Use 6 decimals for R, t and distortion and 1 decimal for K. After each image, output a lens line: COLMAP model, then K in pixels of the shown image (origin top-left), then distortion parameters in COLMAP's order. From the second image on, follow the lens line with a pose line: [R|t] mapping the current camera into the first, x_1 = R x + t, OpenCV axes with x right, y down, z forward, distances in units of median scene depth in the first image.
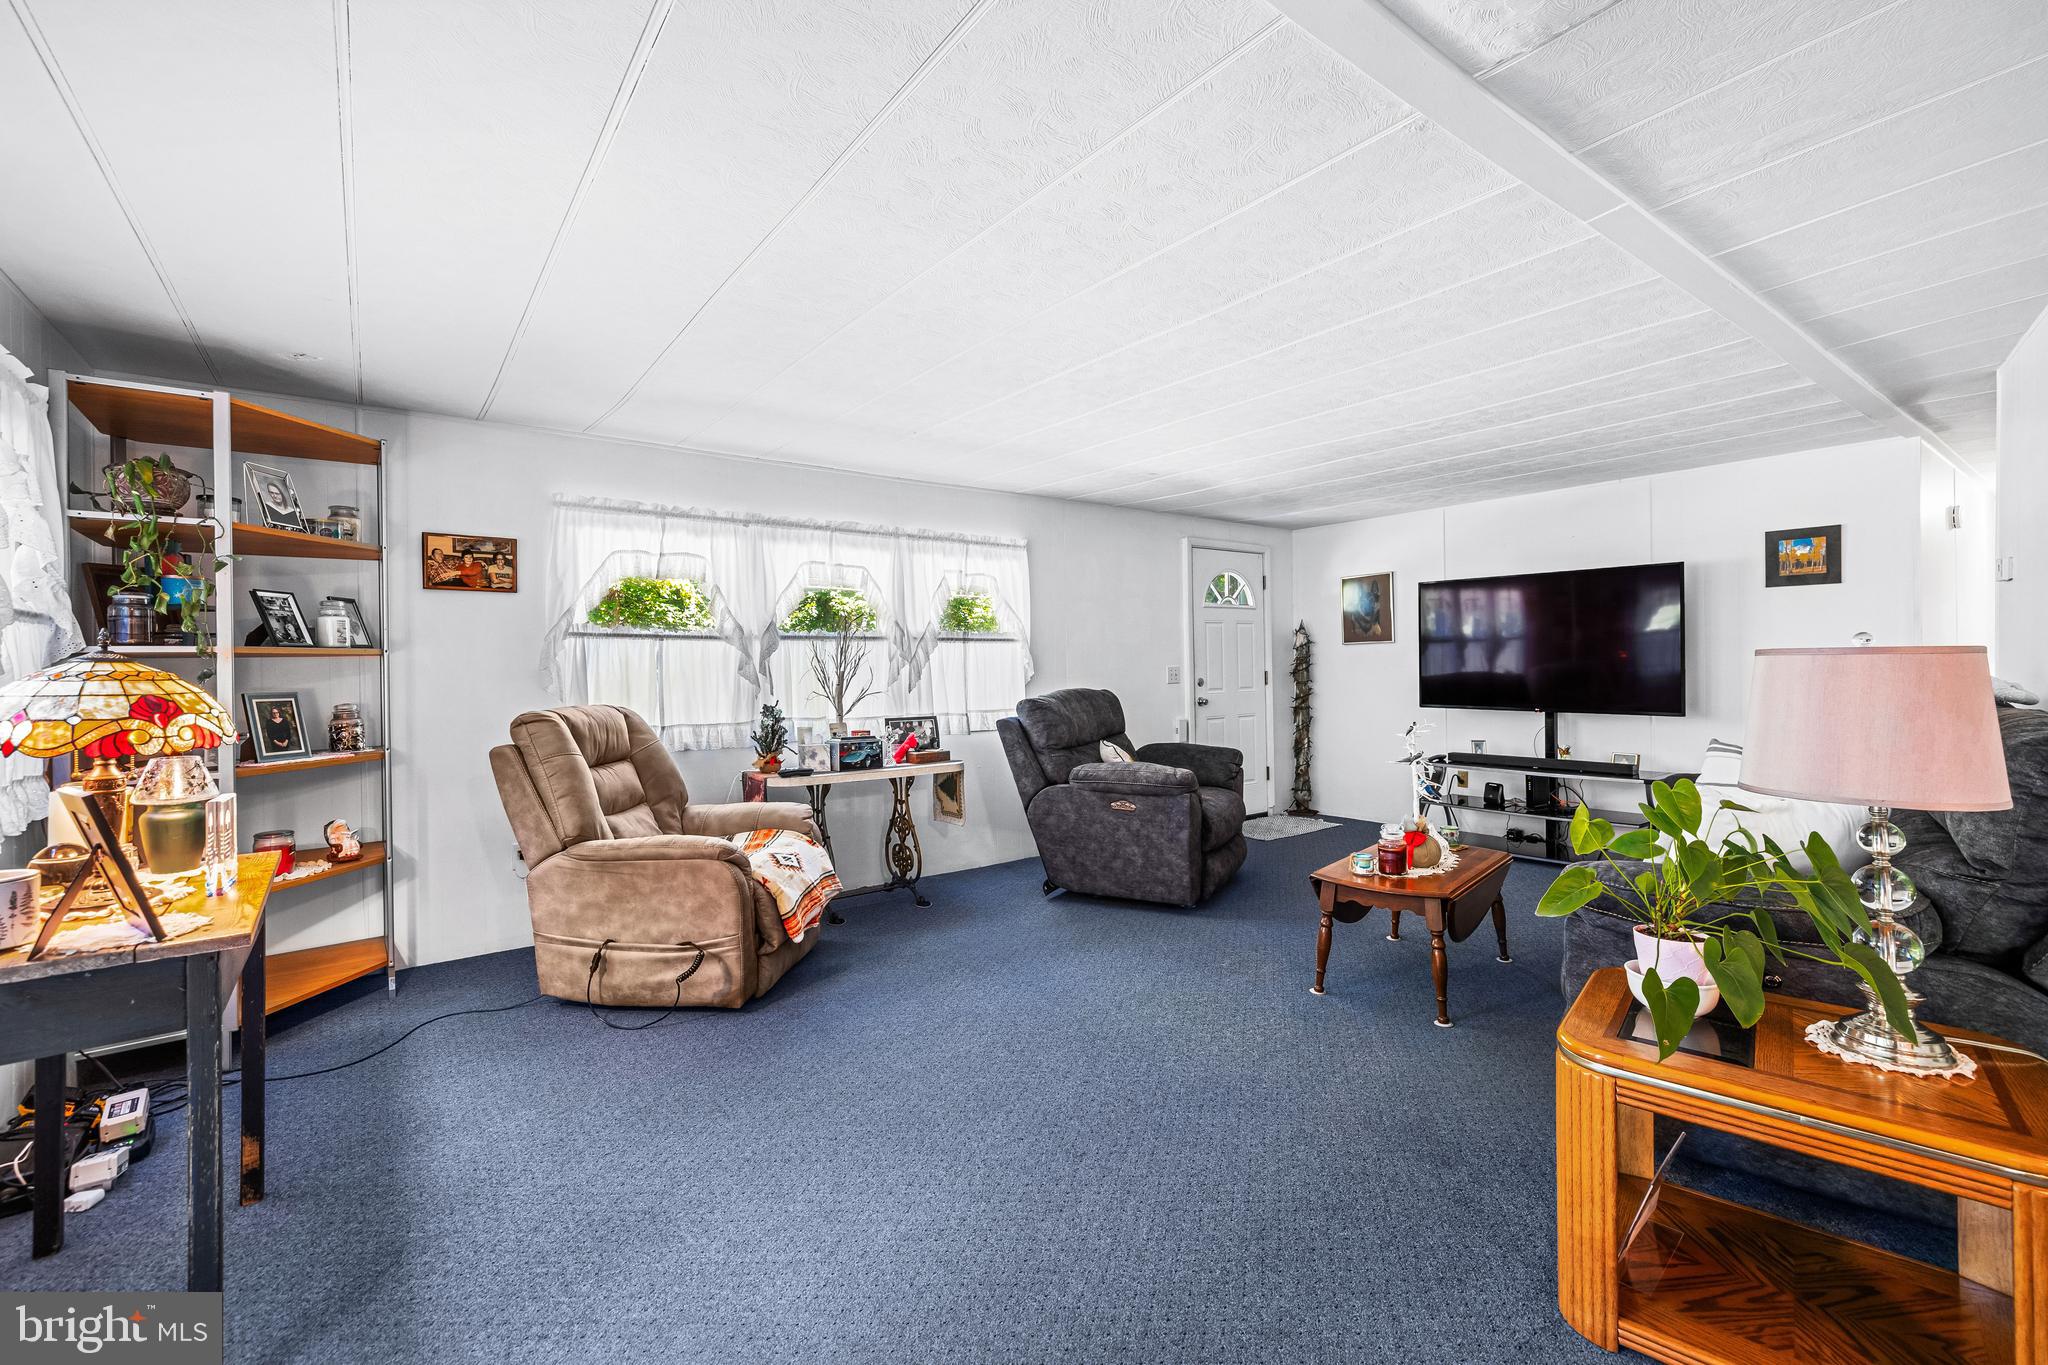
lens RADIAL K [[871.2, 0, 1021.5], [0, 871.2, 681.0], [0, 0, 1]] dist [0.009970, 0.000107]
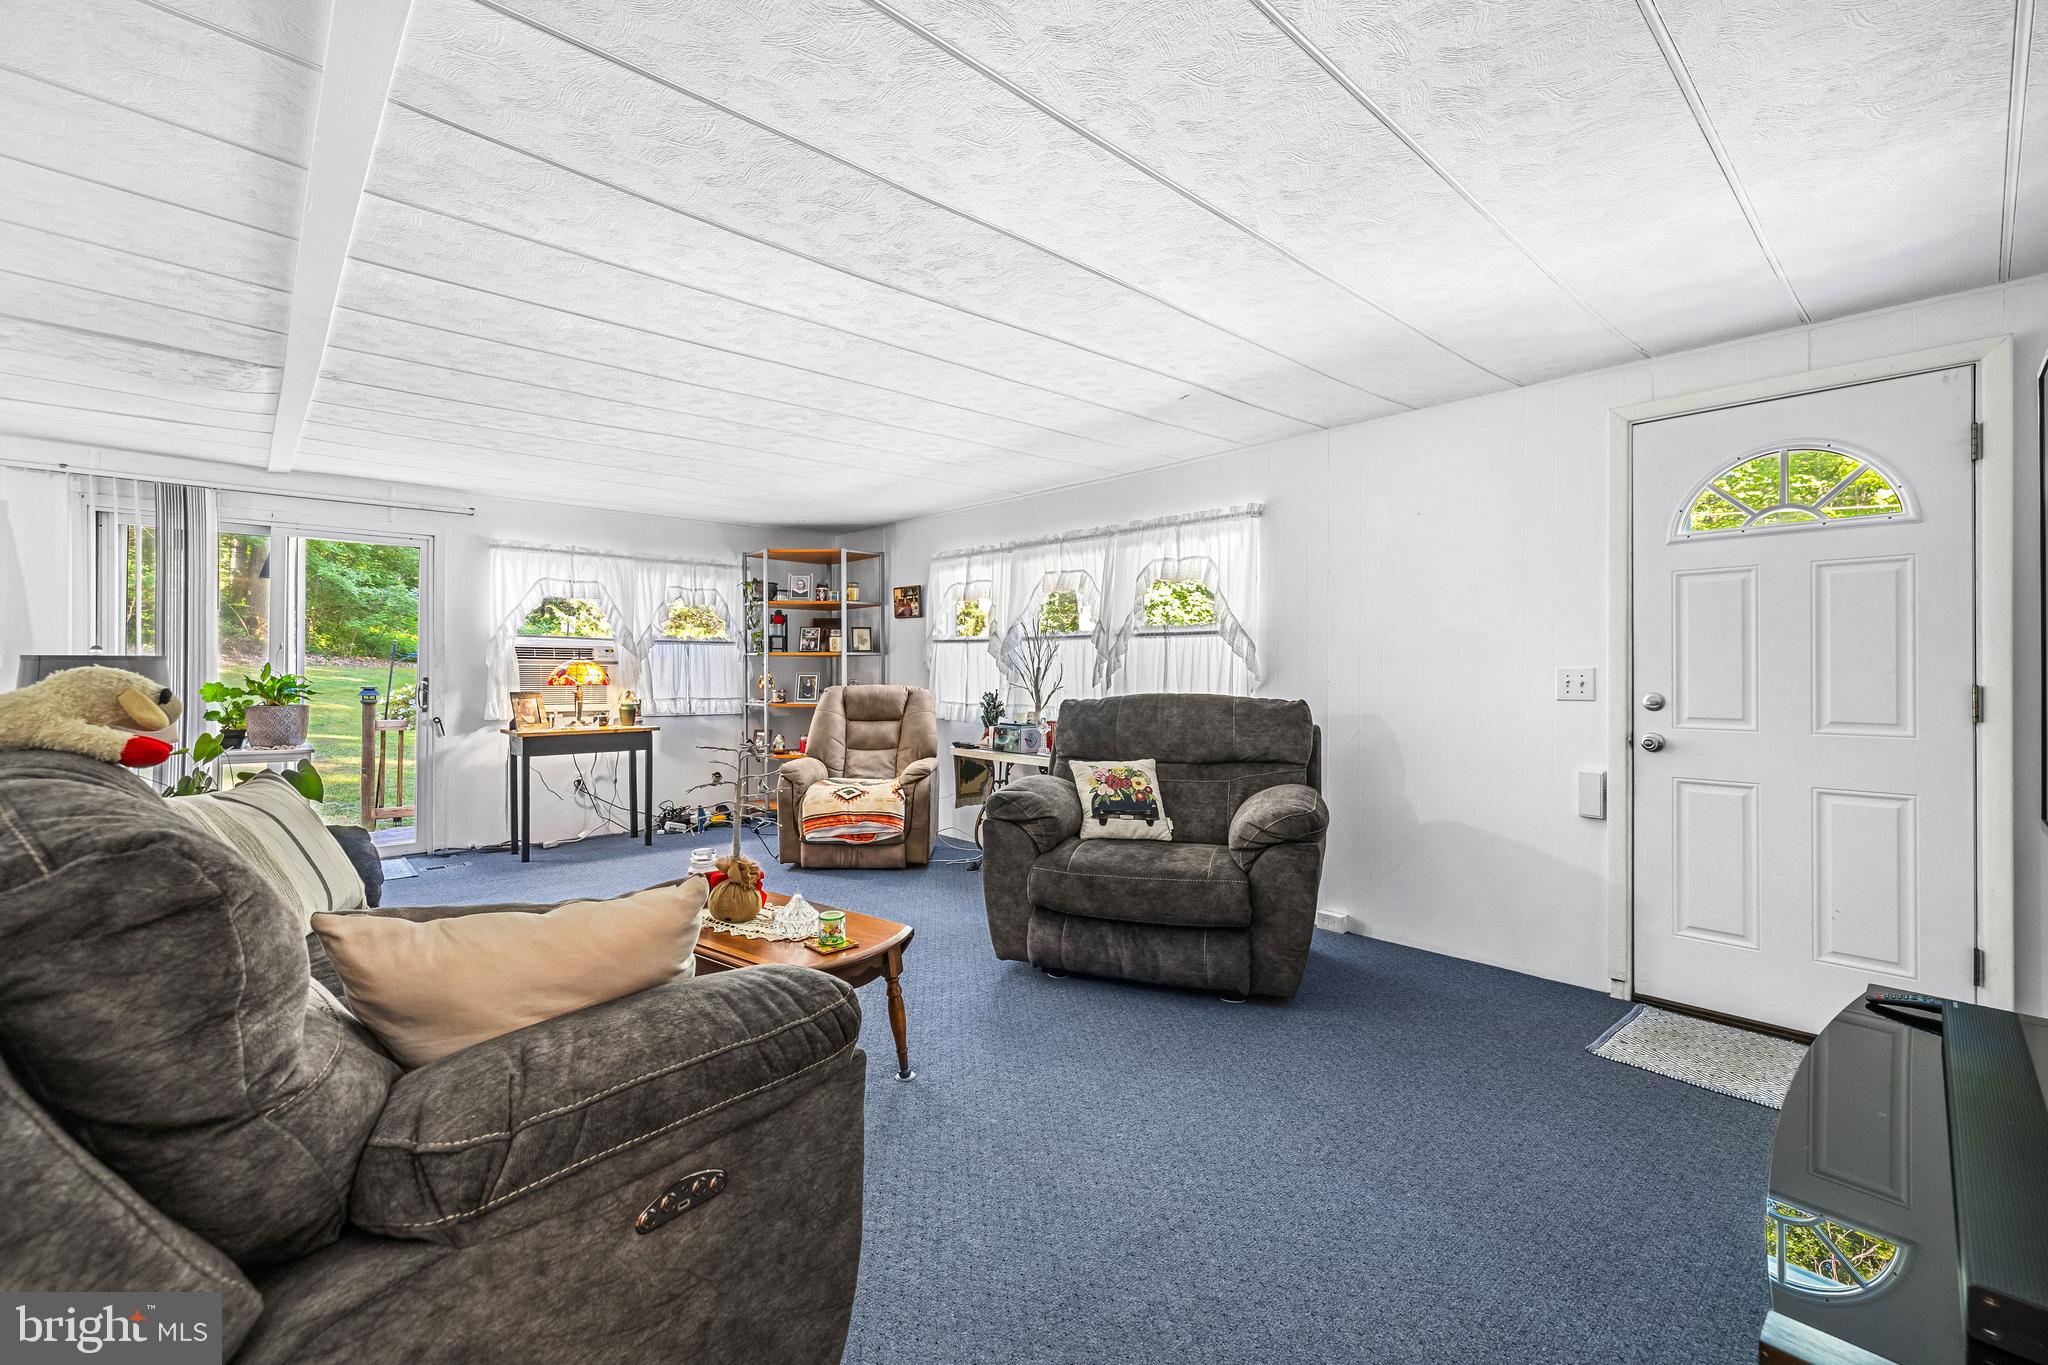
lens RADIAL K [[871.2, 0, 1014.0], [0, 871.2, 667.6], [0, 0, 1]] dist [0.009970, 0.000107]
pose [[0.088726, 0.020851, -0.995838, 0.927027], [-0.009650, 0.999752, 0.020074, -0.034202], [0.996009, 0.007829, 0.088905, 0.870538]]
